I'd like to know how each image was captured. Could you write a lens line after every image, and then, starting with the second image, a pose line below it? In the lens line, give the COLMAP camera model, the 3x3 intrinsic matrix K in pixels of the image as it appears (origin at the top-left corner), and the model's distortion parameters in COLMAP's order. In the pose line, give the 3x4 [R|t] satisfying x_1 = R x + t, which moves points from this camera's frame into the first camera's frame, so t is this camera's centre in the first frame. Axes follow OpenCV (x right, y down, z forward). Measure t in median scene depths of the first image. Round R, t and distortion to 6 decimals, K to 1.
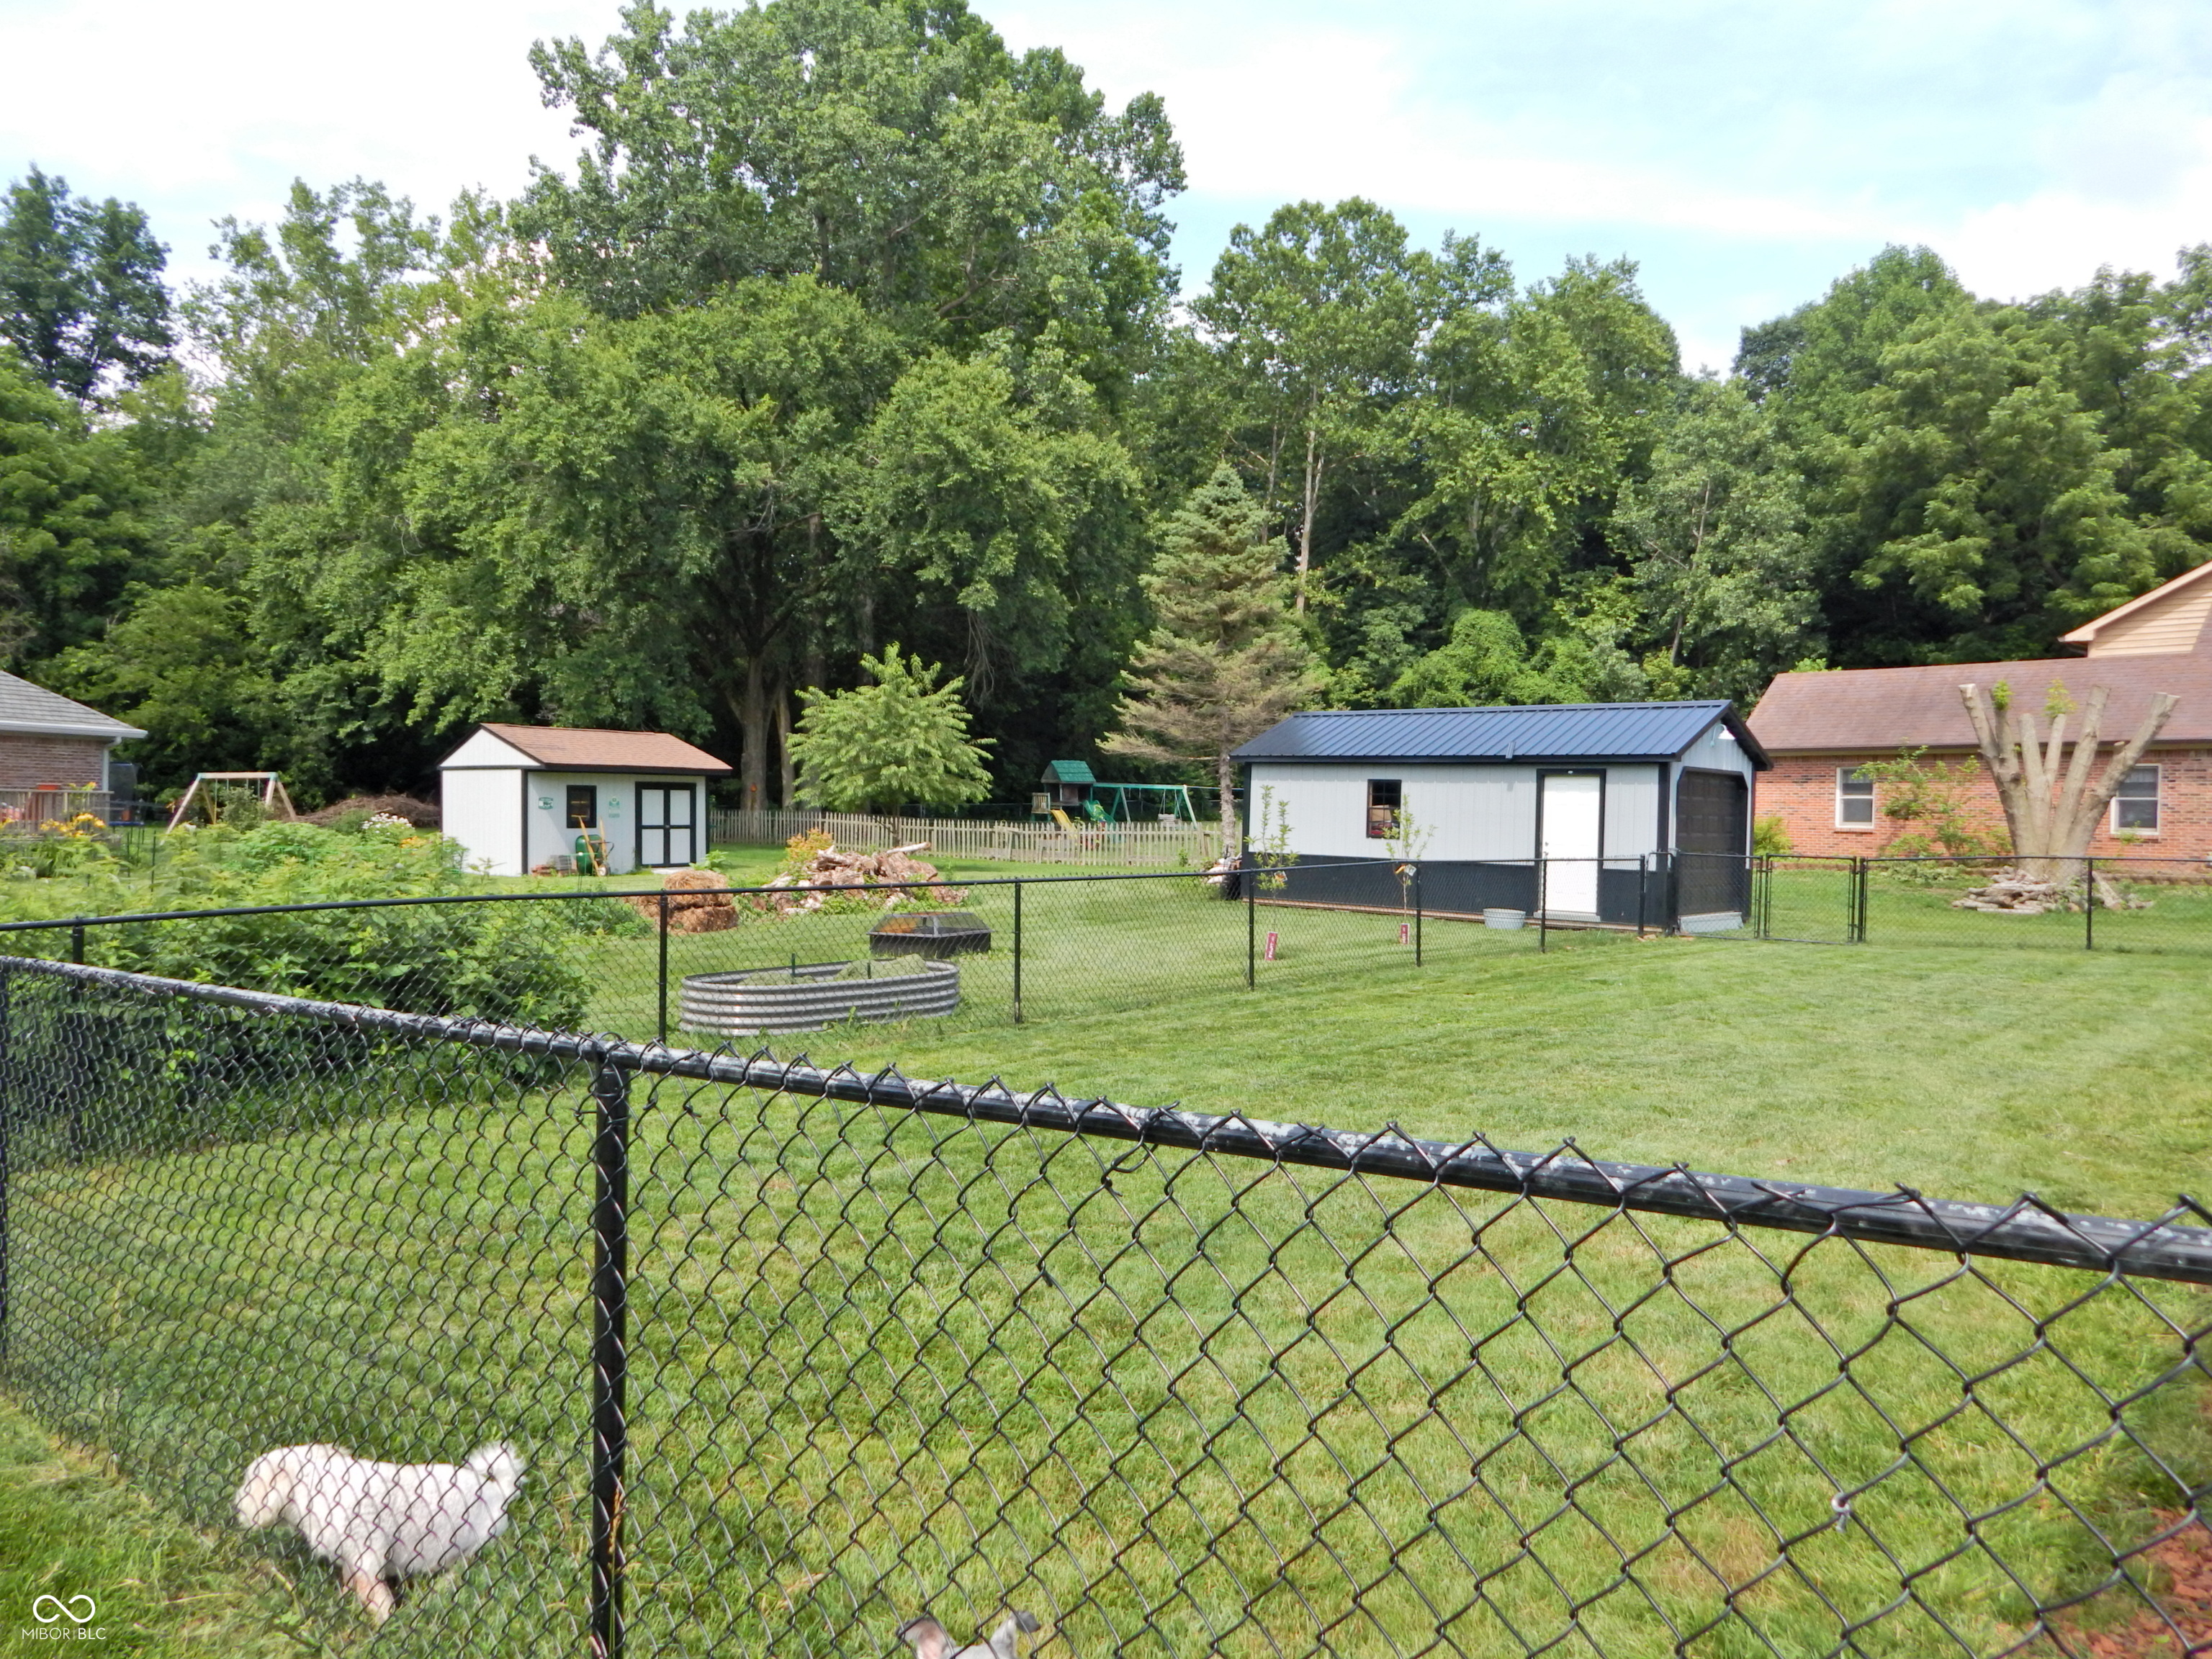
lens RADIAL K [[1530.5, 0, 1099.6], [0, 1530.5, 821.9], [0, 0, 1]] dist [-0.005084, -0.004885]
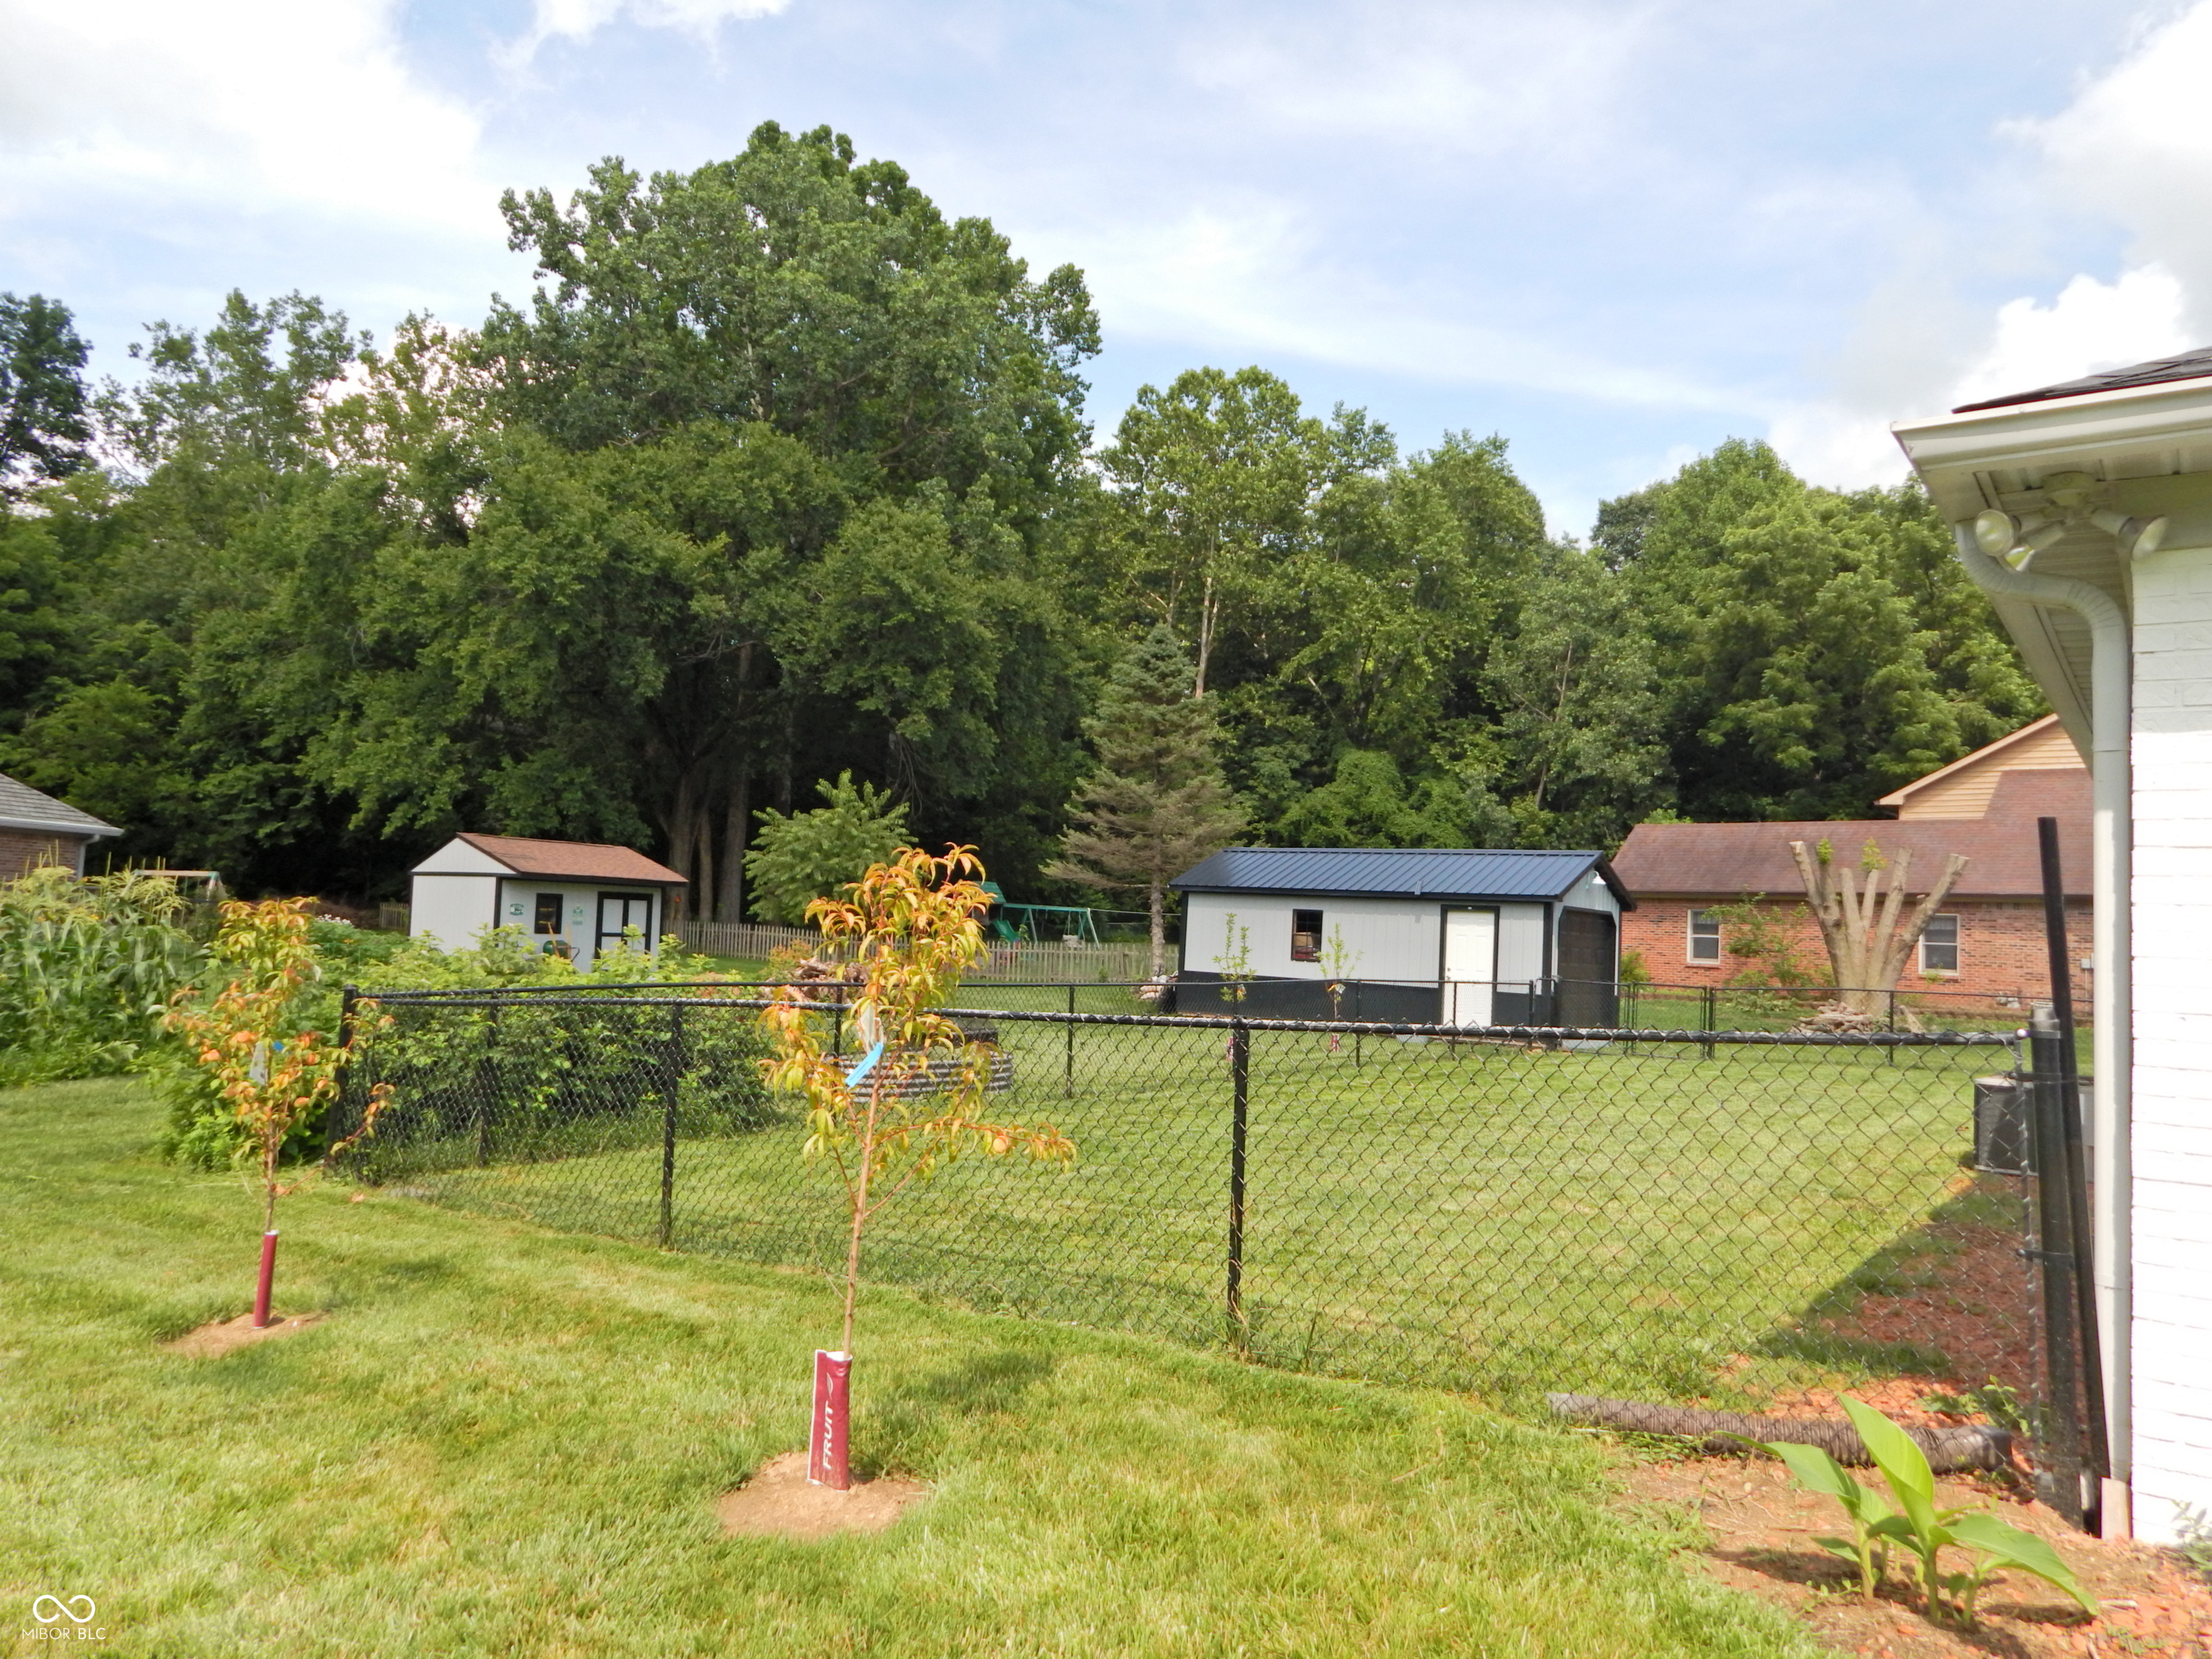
lens RADIAL K [[1522.6, 0, 1106.0], [0, 1522.6, 829.5], [0, 0, 1]] dist [0.001372, -0.009408]
pose [[0.995764, 0.032385, 0.086049, -0.026084], [-0.025938, 0.996845, -0.075016, 0.000723], [-0.088207, 0.072467, 0.993463, -0.049415]]
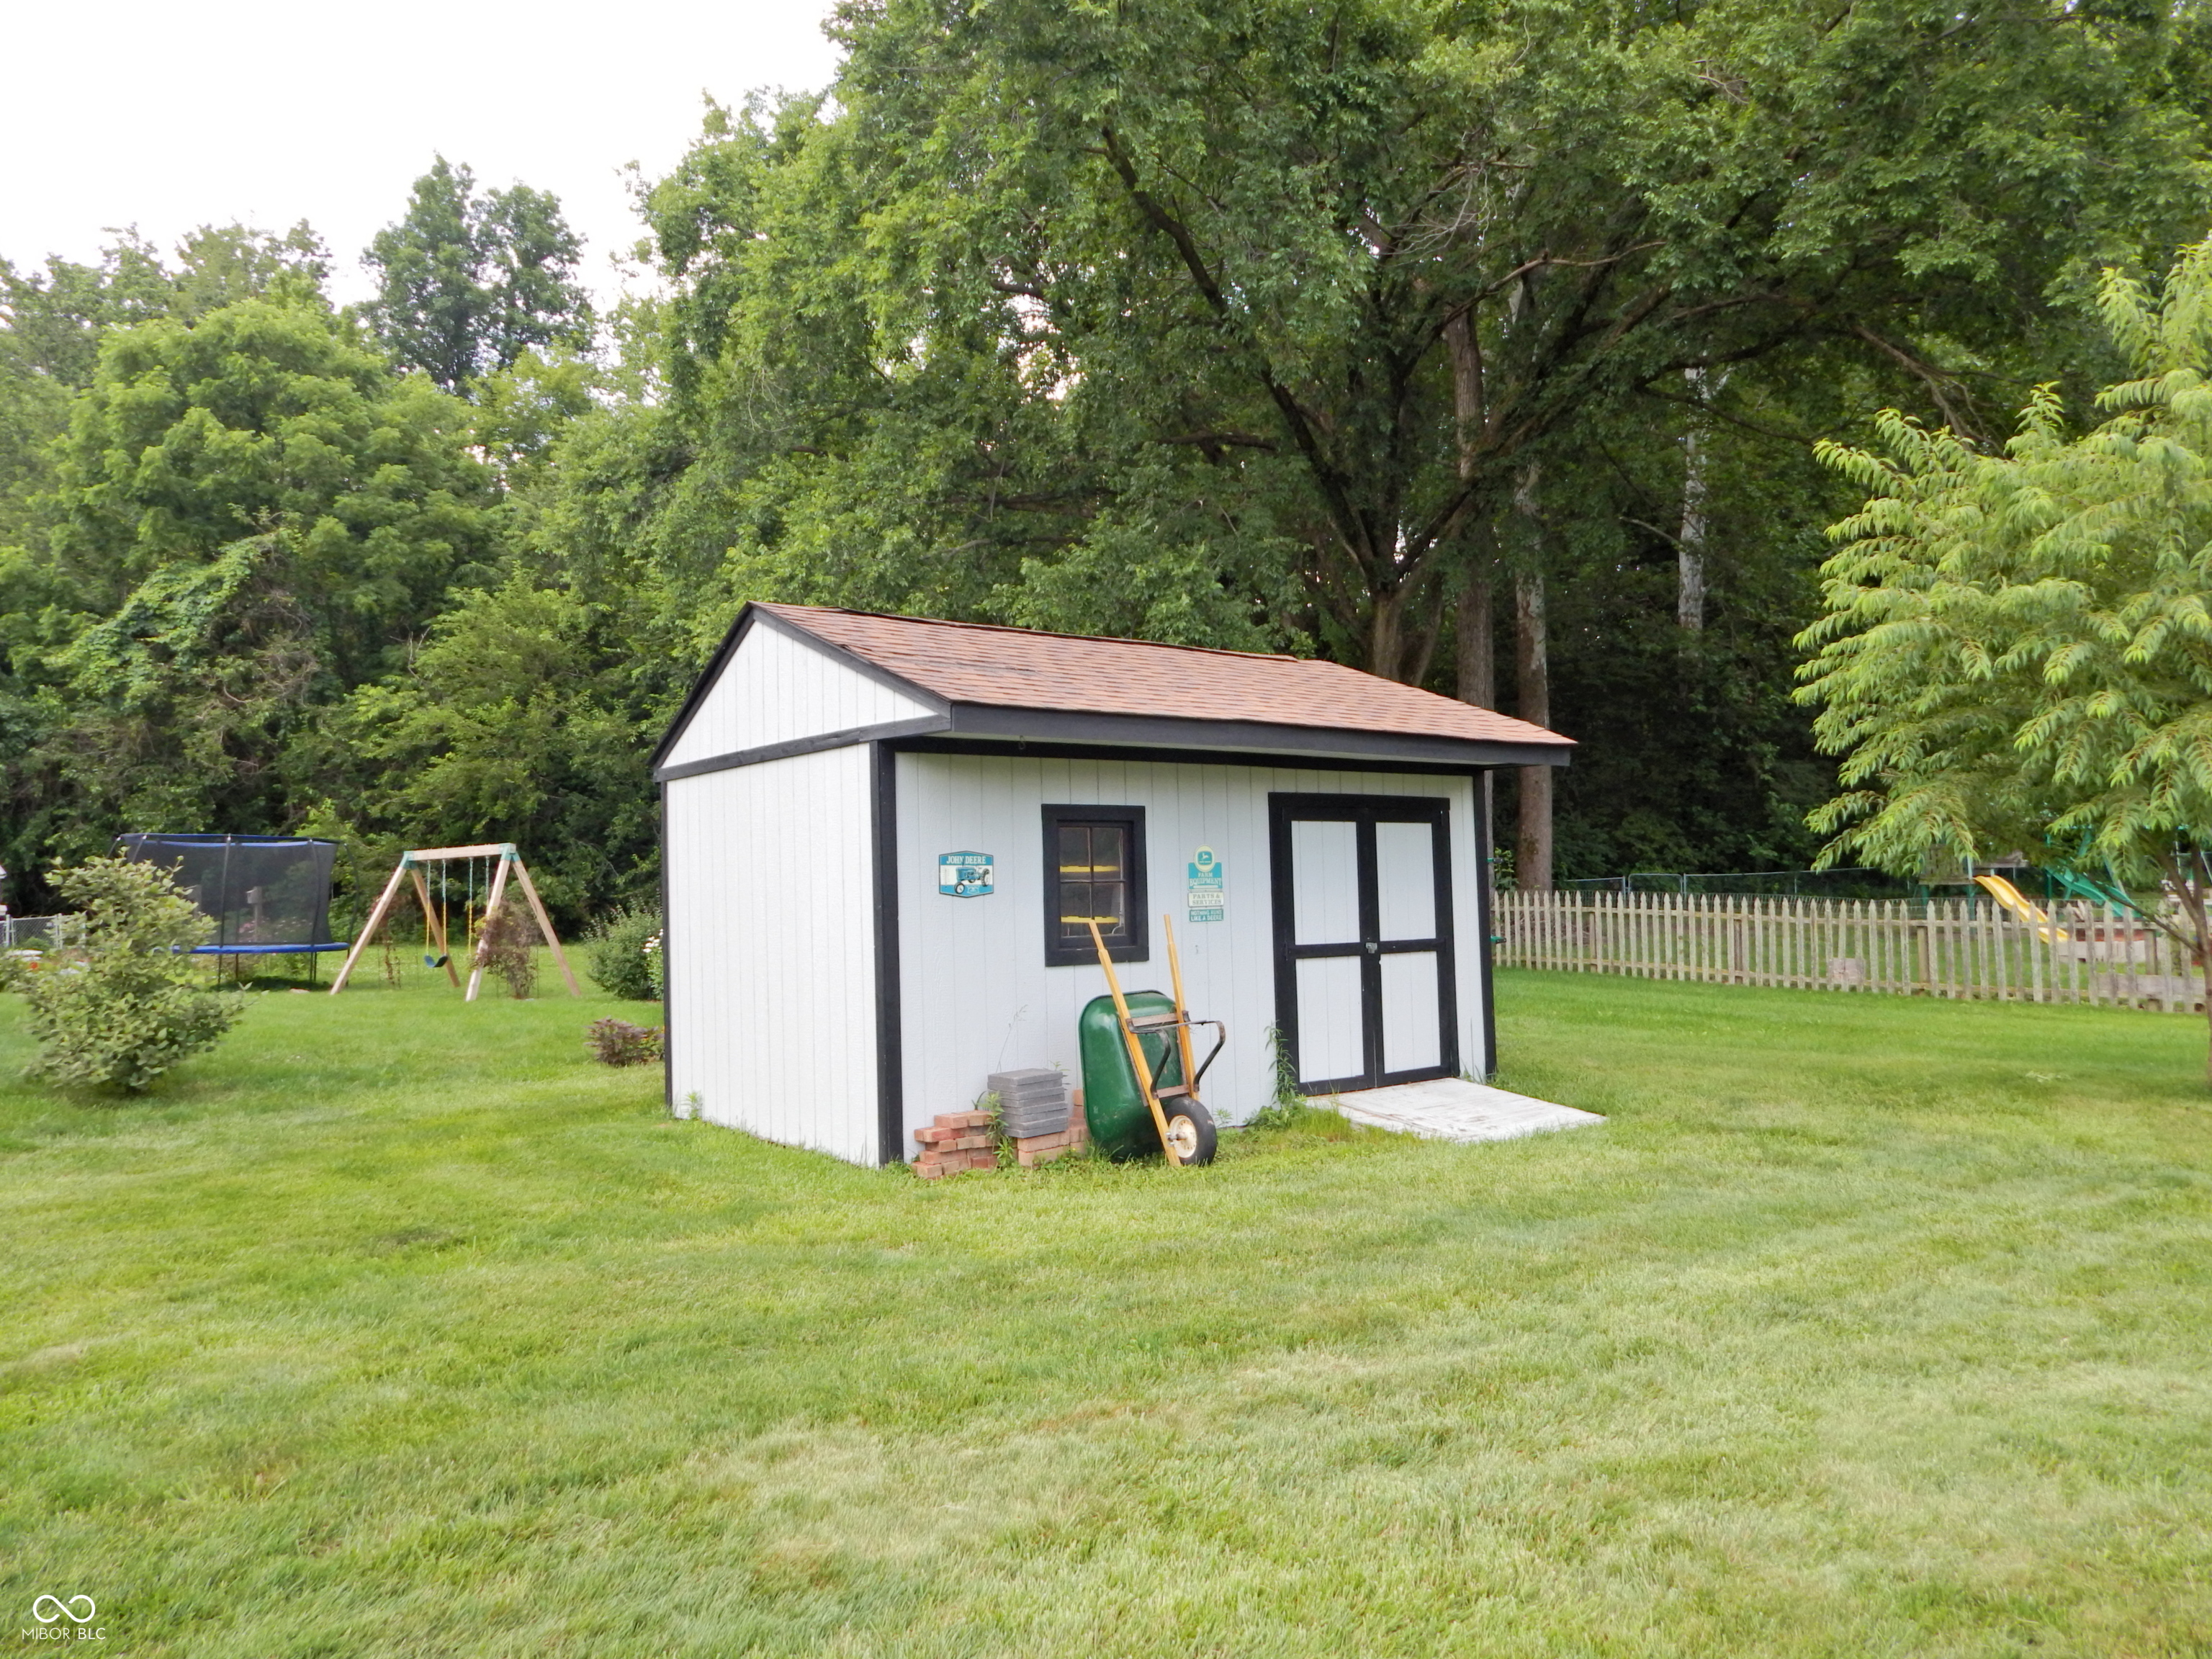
lens RADIAL K [[1569.2, 0, 1097.6], [0, 1569.2, 823.6], [0, 0, 1]] dist [-0.007396, 0.001826]
pose [[0.952674, -0.039320, -0.301440, -0.143495], [0.022975, 0.998077, -0.057579, -0.002545], [0.303124, 0.047929, 0.951745, 0.415375]]
